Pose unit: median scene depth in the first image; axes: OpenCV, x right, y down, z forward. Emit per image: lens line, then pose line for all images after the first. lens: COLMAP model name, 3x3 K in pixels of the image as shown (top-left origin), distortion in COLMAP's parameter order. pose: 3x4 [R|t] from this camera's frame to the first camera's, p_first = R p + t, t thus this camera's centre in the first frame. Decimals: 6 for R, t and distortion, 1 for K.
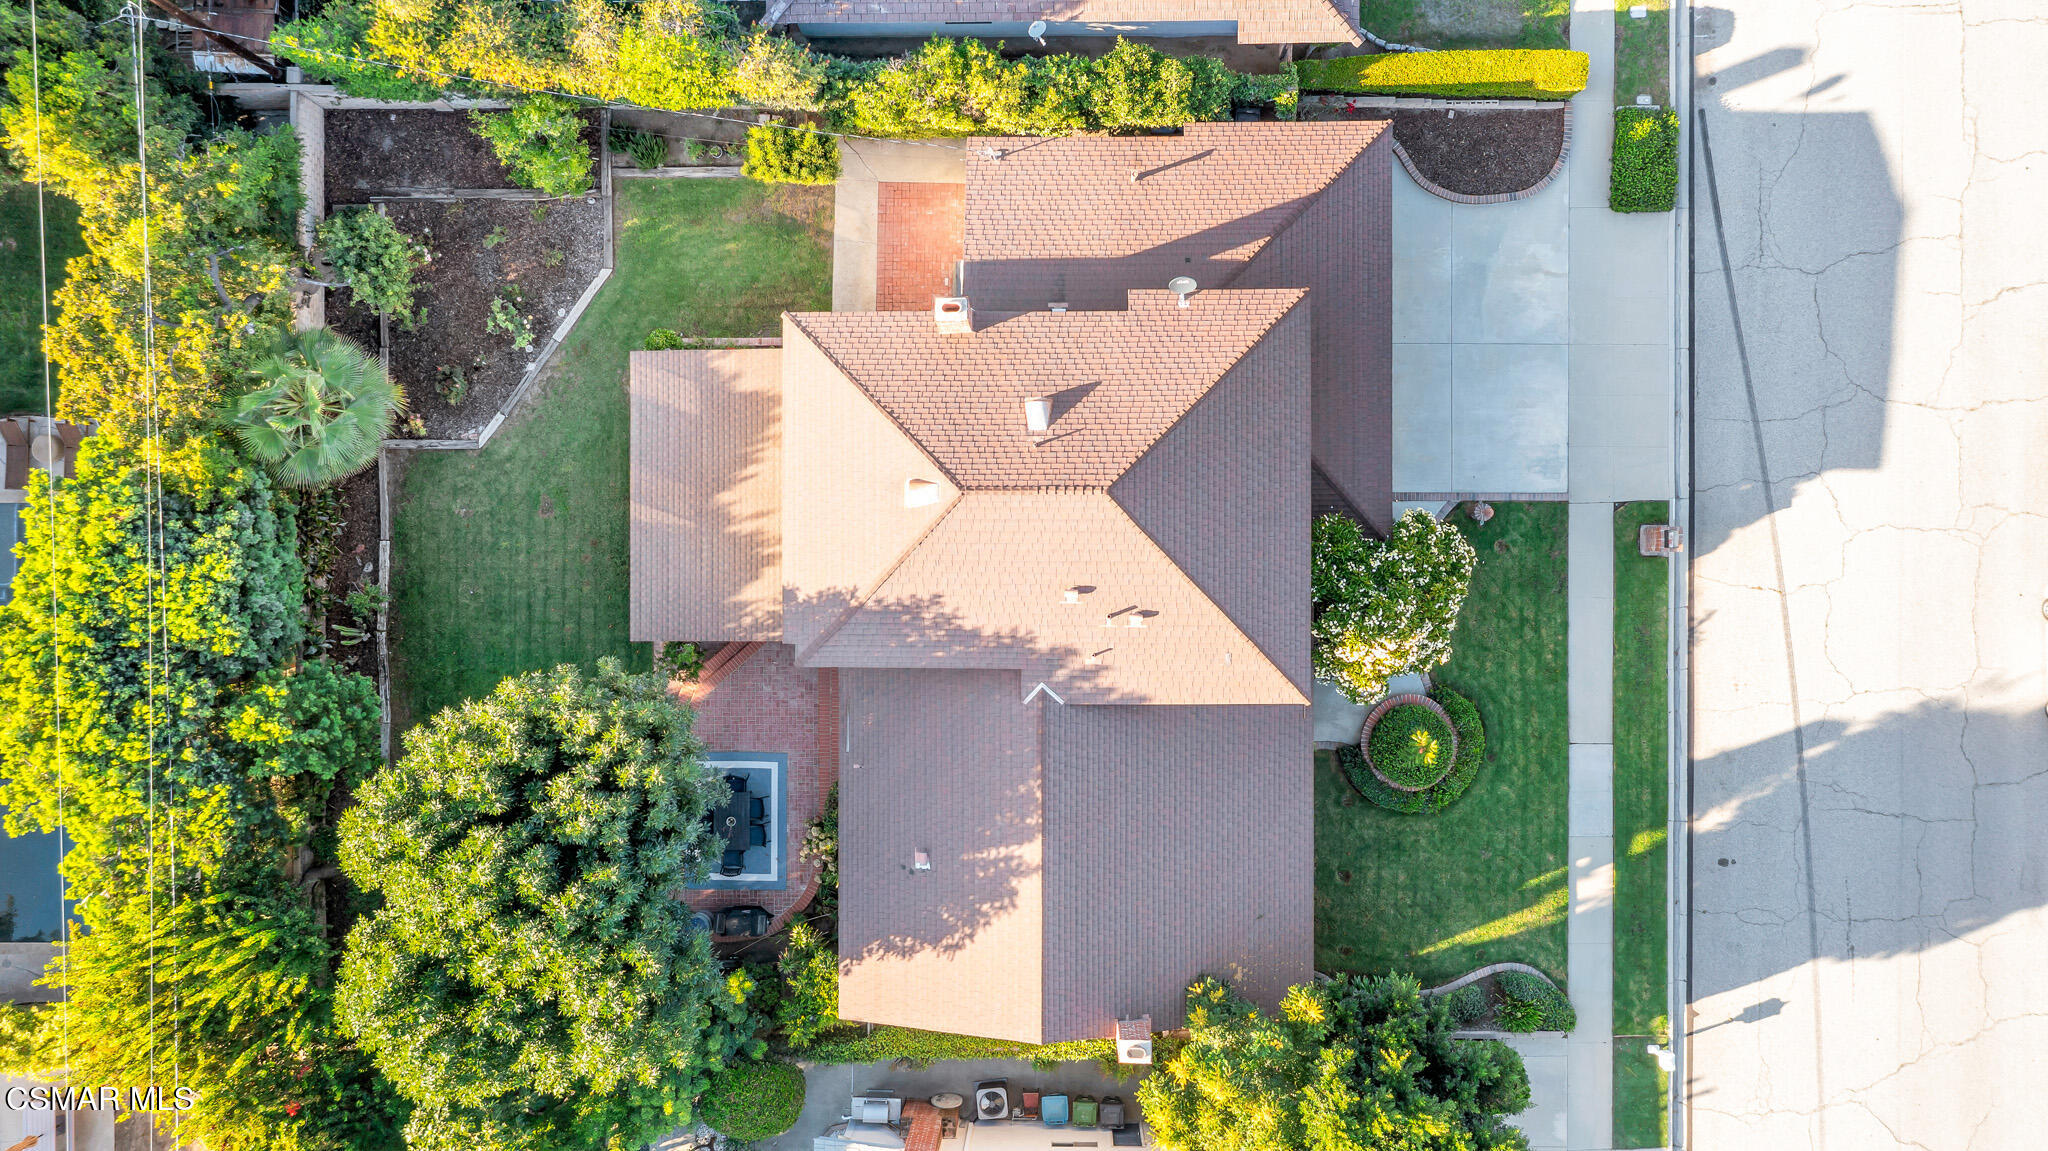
lens RADIAL K [[1594.9, 0, 1025.3], [0, 1594.9, 572.8], [0, 0, 1]] dist [-0.000693, 0.002811]
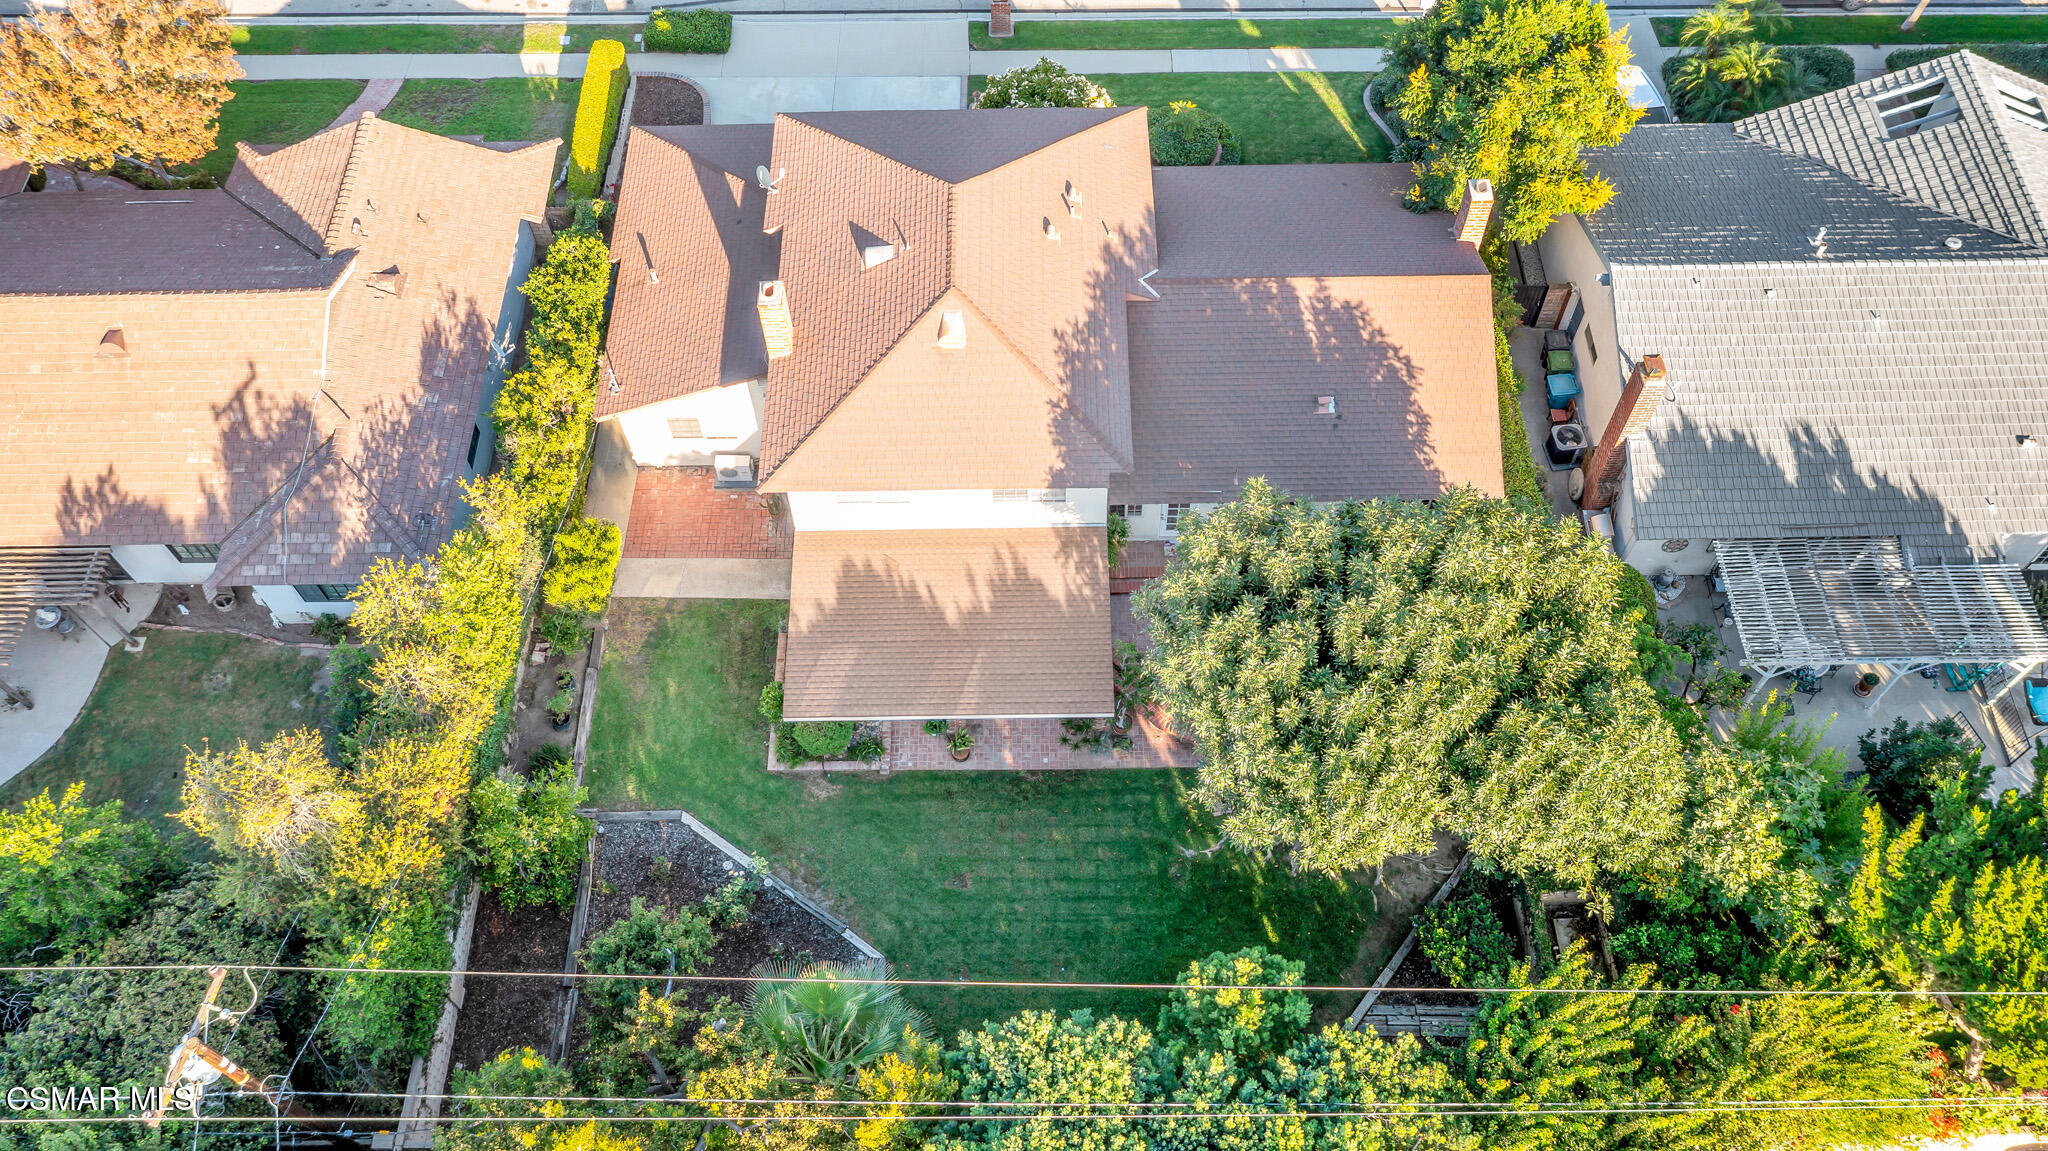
lens RADIAL K [[1594.9, 0, 1024.2], [0, 1594.9, 577.4], [0, 0, 1]] dist [-0.000693, 0.002811]
pose [[-0.006386, -0.835643, 0.549235, -0.693809], [0.999927, -0.010986, -0.005089, -0.001284], [0.010287, 0.549163, 0.835652, 0.239996]]
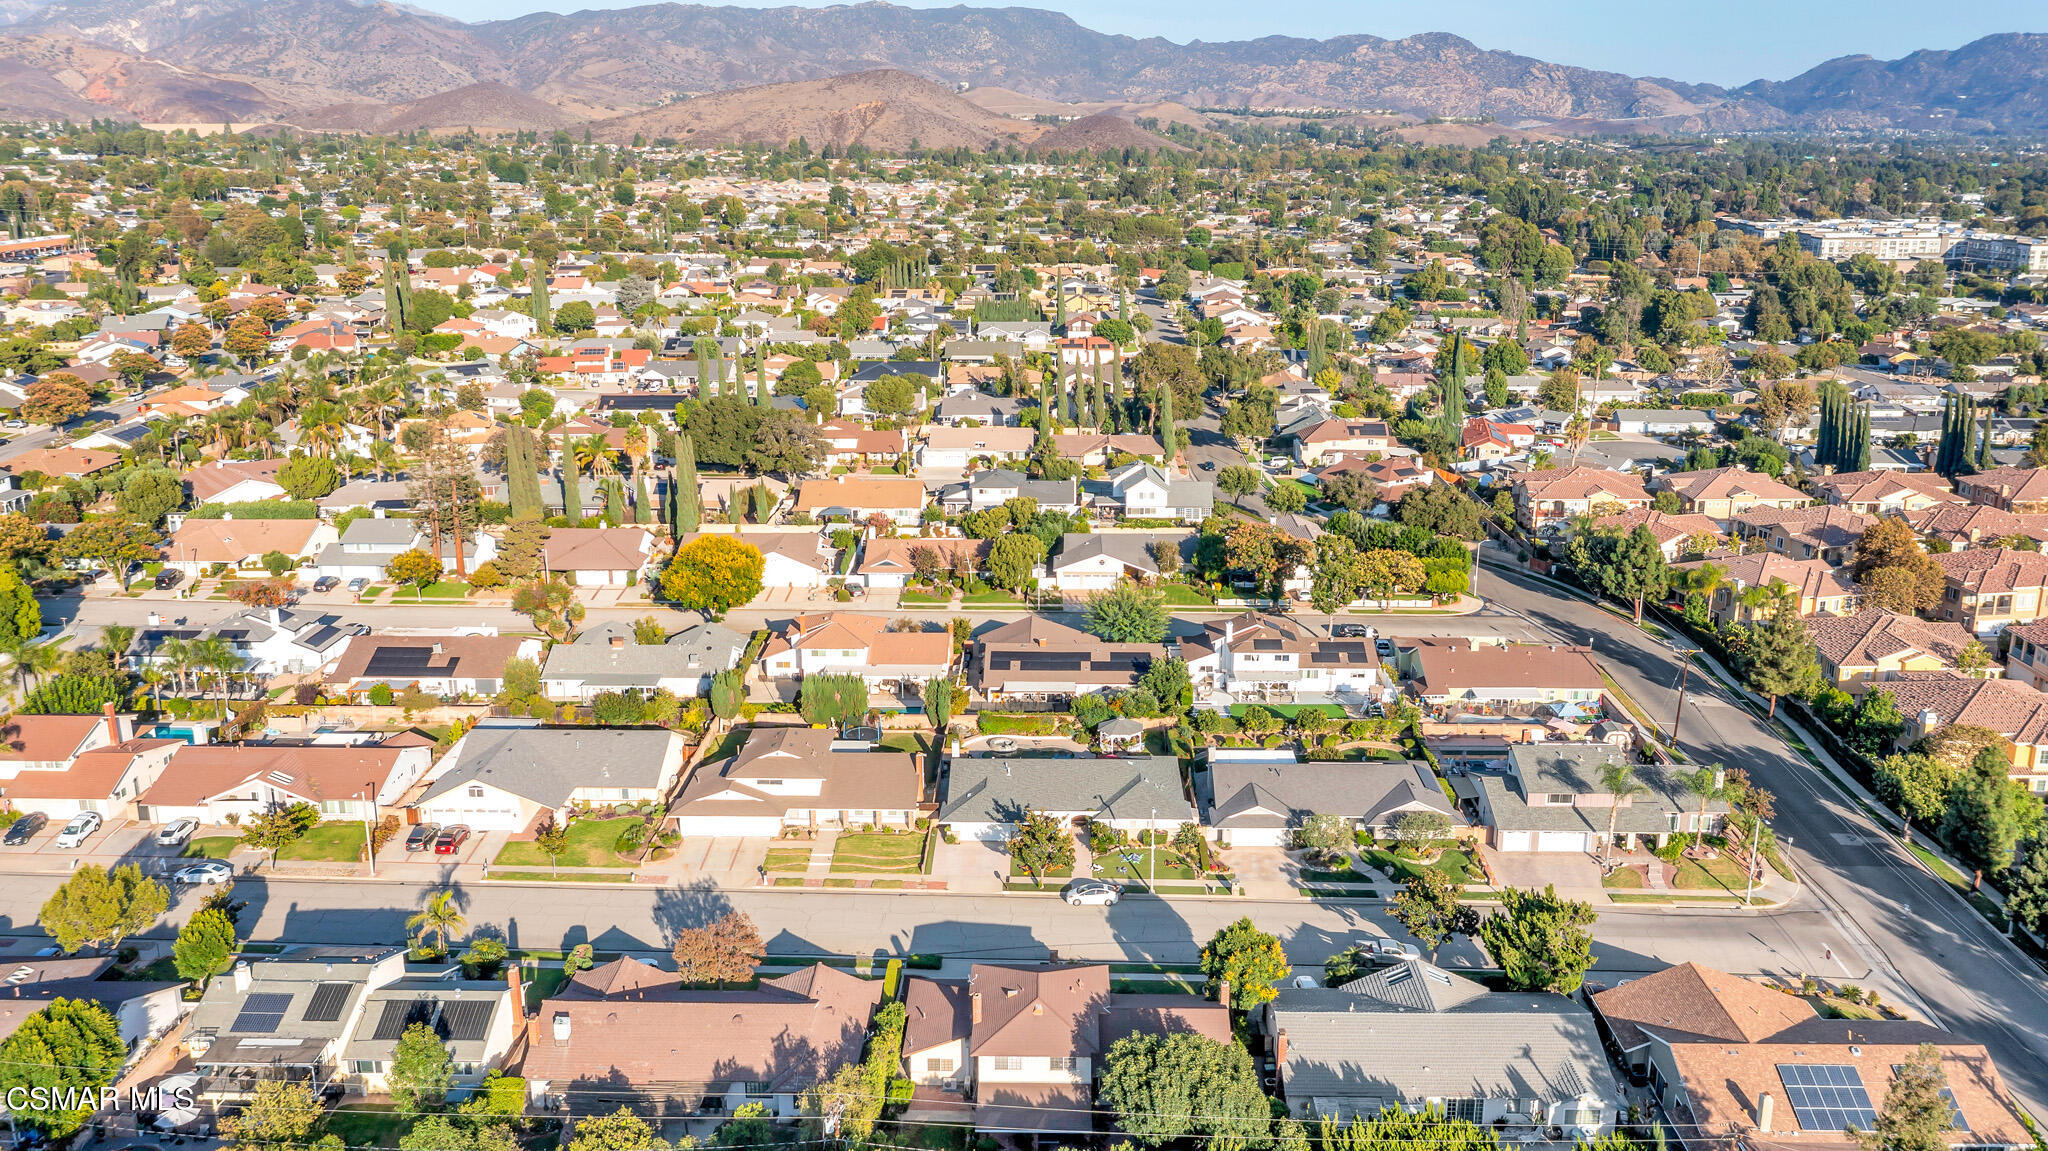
lens RADIAL K [[1594.9, 0, 1028.9], [0, 1594.9, 581.5], [0, 0, 1]] dist [-0.000693, 0.002811]
pose [[0.022878, -0.242069, 0.969989, -2.537011], [0.999736, 0.007409, -0.021730, -0.008125], [-0.001927, 0.970231, 0.242175, -0.435643]]
